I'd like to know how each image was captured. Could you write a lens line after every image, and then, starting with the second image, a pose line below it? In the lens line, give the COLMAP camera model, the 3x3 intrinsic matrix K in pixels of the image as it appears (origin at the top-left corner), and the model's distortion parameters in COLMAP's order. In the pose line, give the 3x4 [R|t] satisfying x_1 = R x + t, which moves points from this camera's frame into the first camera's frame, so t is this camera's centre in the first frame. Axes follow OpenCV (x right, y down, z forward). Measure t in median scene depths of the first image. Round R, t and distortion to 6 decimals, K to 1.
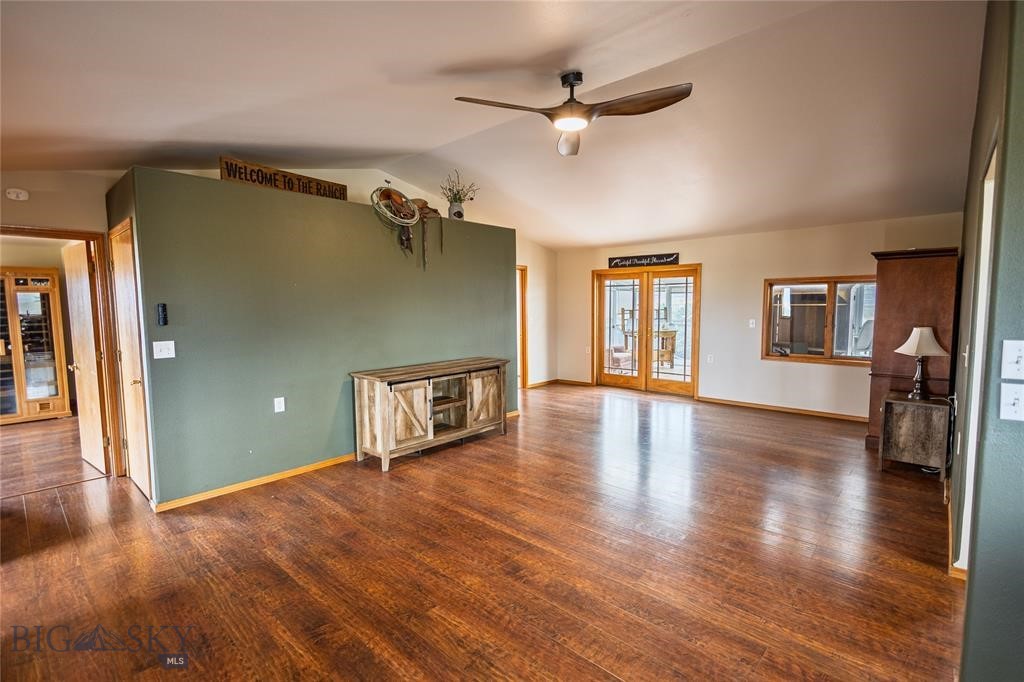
lens RADIAL K [[469.2, 0, 511.3], [0, 469.2, 342.4], [0, 0, 1]] dist [0.015160, -0.006386]
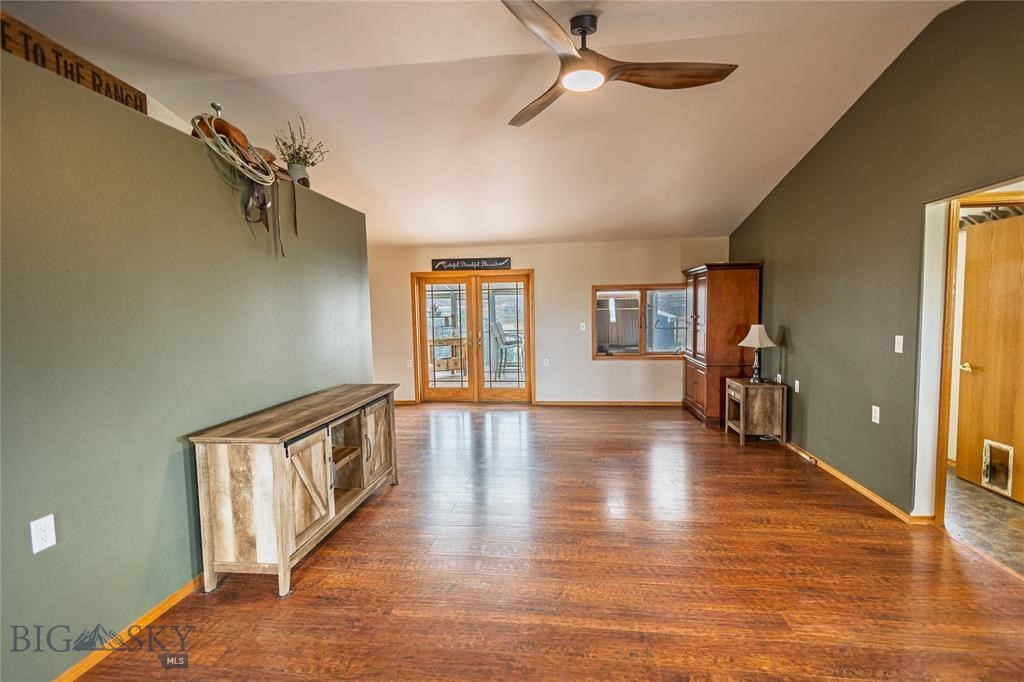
lens RADIAL K [[469.2, 0, 511.3], [0, 469.2, 342.4], [0, 0, 1]] dist [0.015160, -0.006386]
pose [[0.817755, -0.049200, 0.573460, -0.300989], [0.060190, 0.998187, -0.000191, -0.019141], [-0.572411, 0.034673, 0.819234, 0.288781]]
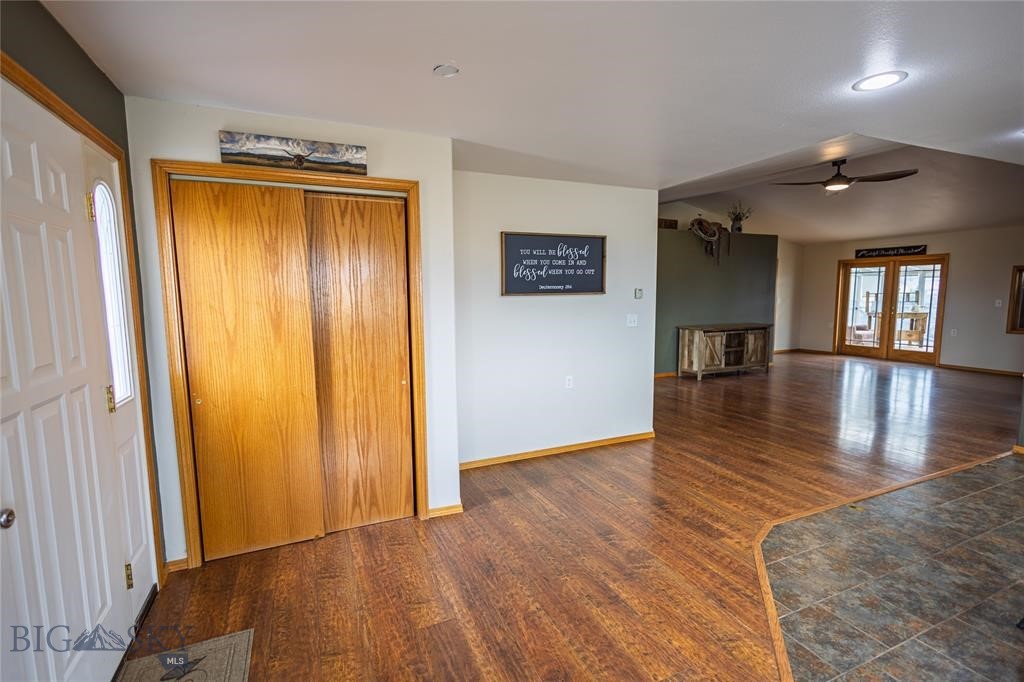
lens RADIAL K [[469.2, 0, 511.3], [0, 469.2, 342.4], [0, 0, 1]] dist [0.015160, -0.006386]
pose [[0.915386, 0.043190, -0.400255, -0.177690], [-0.031405, 0.998860, 0.035960, 0.071779], [0.401351, -0.020347, 0.915698, -0.785178]]
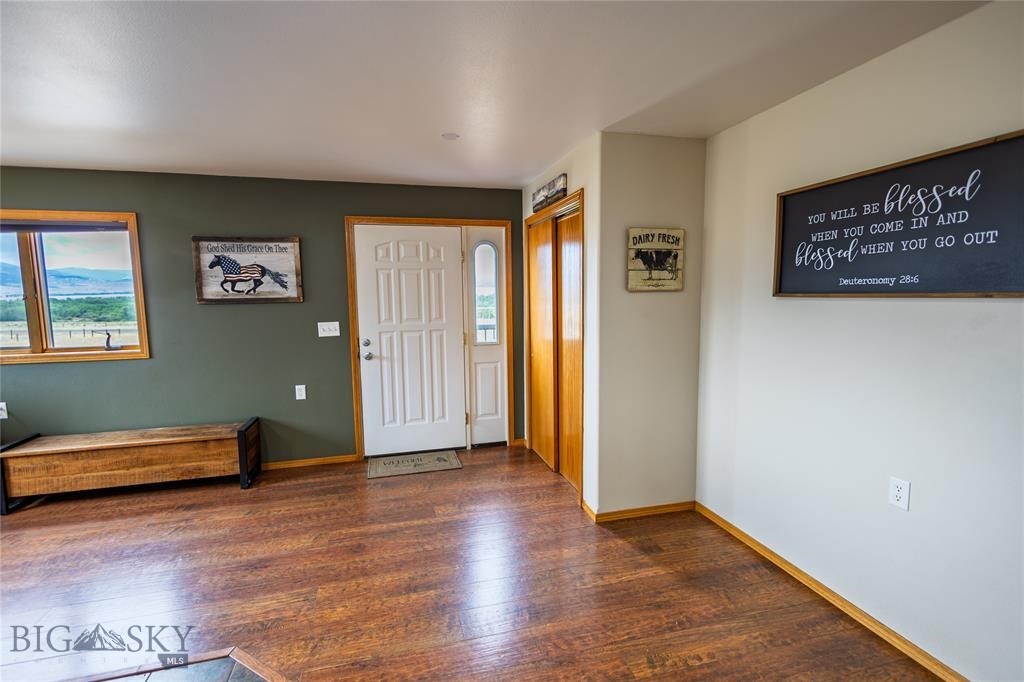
lens RADIAL K [[469.2, 0, 511.3], [0, 469.2, 342.4], [0, 0, 1]] dist [0.015160, -0.006386]
pose [[-0.538488, 0.105579, -0.835993, 0.056013], [-0.050724, 0.986259, 0.157229, 0.006977], [0.841105, 0.127071, -0.525733, -0.048372]]
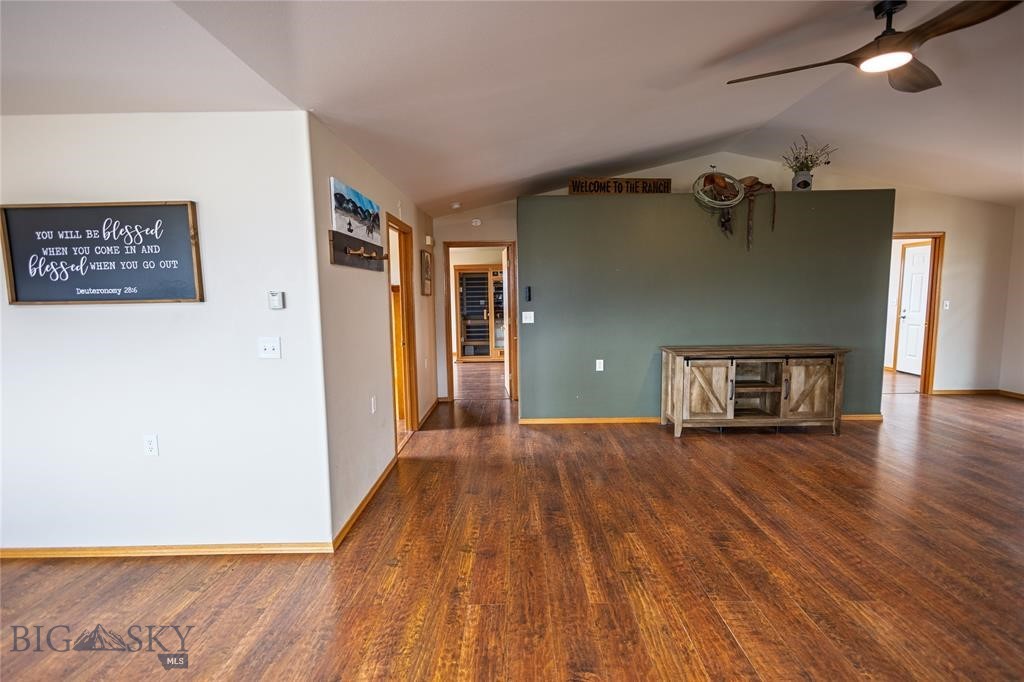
lens RADIAL K [[469.2, 0, 511.3], [0, 469.2, 342.4], [0, 0, 1]] dist [0.015160, -0.006386]
pose [[0.668857, 0.078814, -0.739202, 0.226551], [-0.051415, 0.996887, 0.059766, 0.005346], [0.741611, -0.001969, 0.670827, -0.025127]]
